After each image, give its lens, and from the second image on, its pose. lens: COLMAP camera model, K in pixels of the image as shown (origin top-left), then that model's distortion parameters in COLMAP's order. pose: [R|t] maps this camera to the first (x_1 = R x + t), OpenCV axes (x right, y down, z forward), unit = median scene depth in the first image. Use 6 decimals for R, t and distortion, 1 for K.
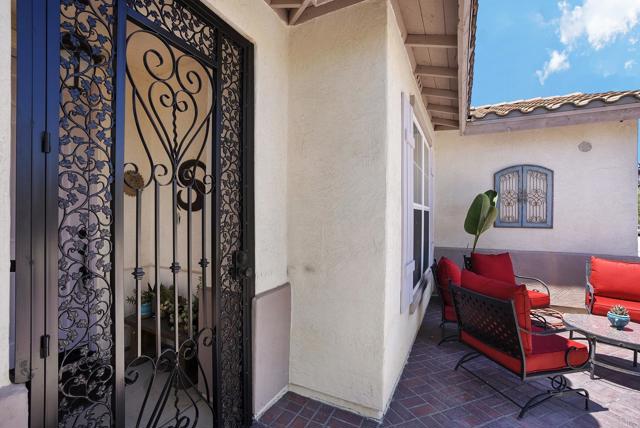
lens RADIAL K [[303.4, 0, 309.7], [0, 303.4, 214.1], [0, 0, 1]] dist [-0.001062, -0.000257]
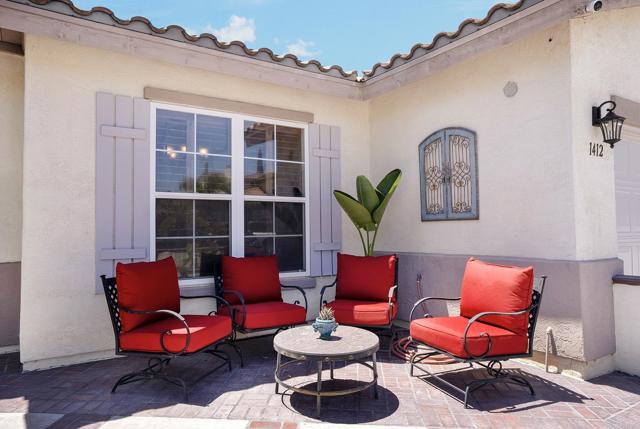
lens RADIAL K [[439.8, 0, 320.0], [0, 439.8, 214.5], [0, 0, 1]] dist [0.001740, 0.003183]
pose [[0.875000, -0.034410, -0.482898, 0.954414], [0.018558, 0.999122, -0.037569, 0.065078], [0.483767, 0.023911, 0.874870, 0.002528]]
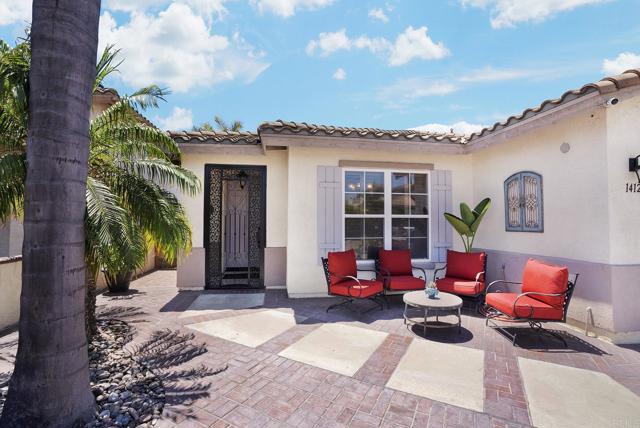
lens RADIAL K [[305.2, 0, 321.8], [0, 305.2, 213.0], [0, 0, 1]] dist [-0.067256, 0.029292]
pose [[0.600219, -0.030548, -0.799252, 1.139649], [0.002952, 0.999348, -0.035979, 0.015829], [0.799830, 0.019236, 0.599918, -0.173105]]
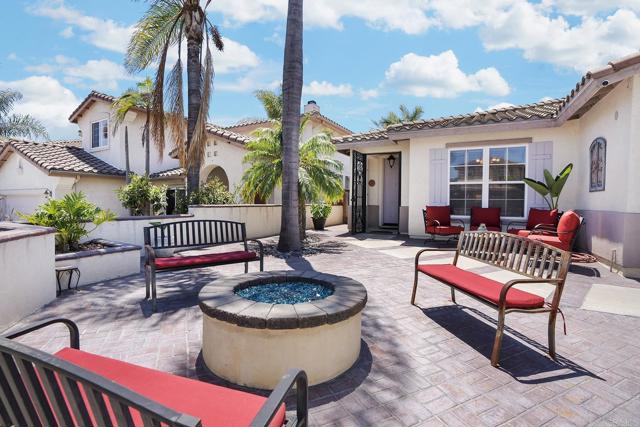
lens RADIAL K [[305.2, 0, 321.8], [0, 305.2, 212.5], [0, 0, 1]] dist [-0.067256, 0.029292]
pose [[-0.001446, 0.027642, -0.999617, 1.919411], [-0.004703, 0.999607, 0.027649, 0.105227], [0.999988, 0.004742, -0.001316, -0.081527]]
